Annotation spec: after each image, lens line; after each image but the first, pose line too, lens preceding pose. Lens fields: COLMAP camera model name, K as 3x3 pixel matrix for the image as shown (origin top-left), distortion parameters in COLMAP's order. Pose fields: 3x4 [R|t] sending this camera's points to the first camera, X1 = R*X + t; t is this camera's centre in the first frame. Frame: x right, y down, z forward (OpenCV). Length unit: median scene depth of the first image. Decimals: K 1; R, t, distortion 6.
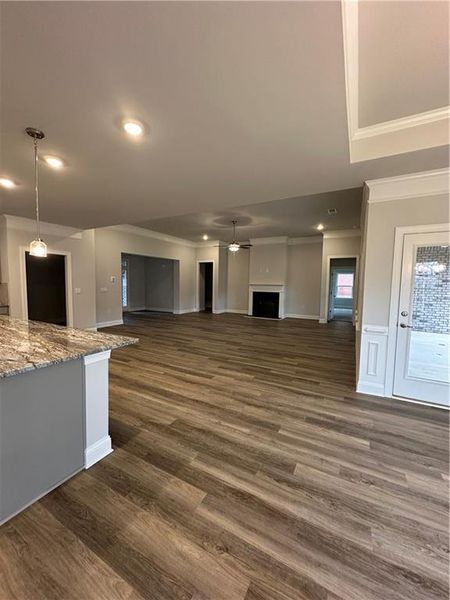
lens RADIAL K [[237.9, 0, 225.2], [0, 237.9, 299.7], [0, 0, 1]] dist [-0.000883, 0.000077]
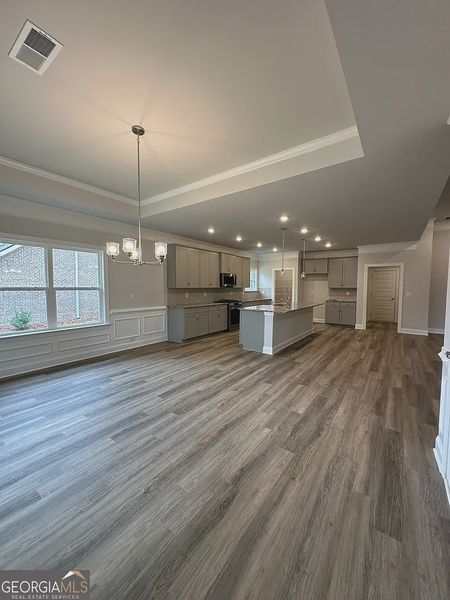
lens RADIAL K [[237.9, 0, 223.0], [0, 237.9, 301.7], [0, 0, 1]] dist [-0.000883, 0.000077]
pose [[-0.135072, 0.048389, -0.989654, 1.362115], [-0.077699, 0.995214, 0.059265, -0.004920], [0.987785, 0.084900, -0.130665, 0.535231]]
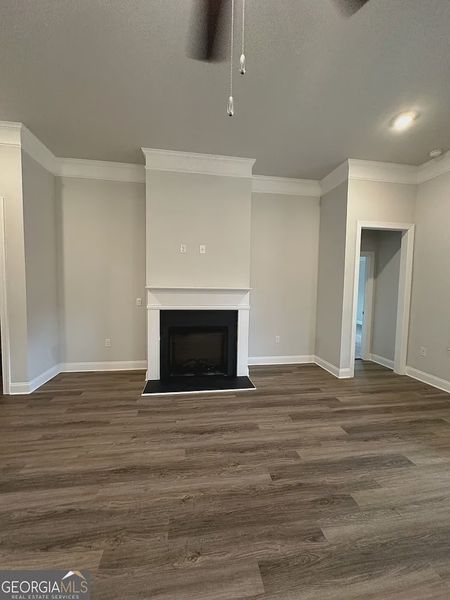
lens RADIAL K [[237.9, 0, 226.9], [0, 237.9, 300.2], [0, 0, 1]] dist [-0.000883, 0.000077]
pose [[0.797239, -0.042248, 0.602184, -0.038932], [0.034621, 0.999106, 0.024260, -0.181320], [-0.602670, 0.001508, 0.797989, 2.326587]]
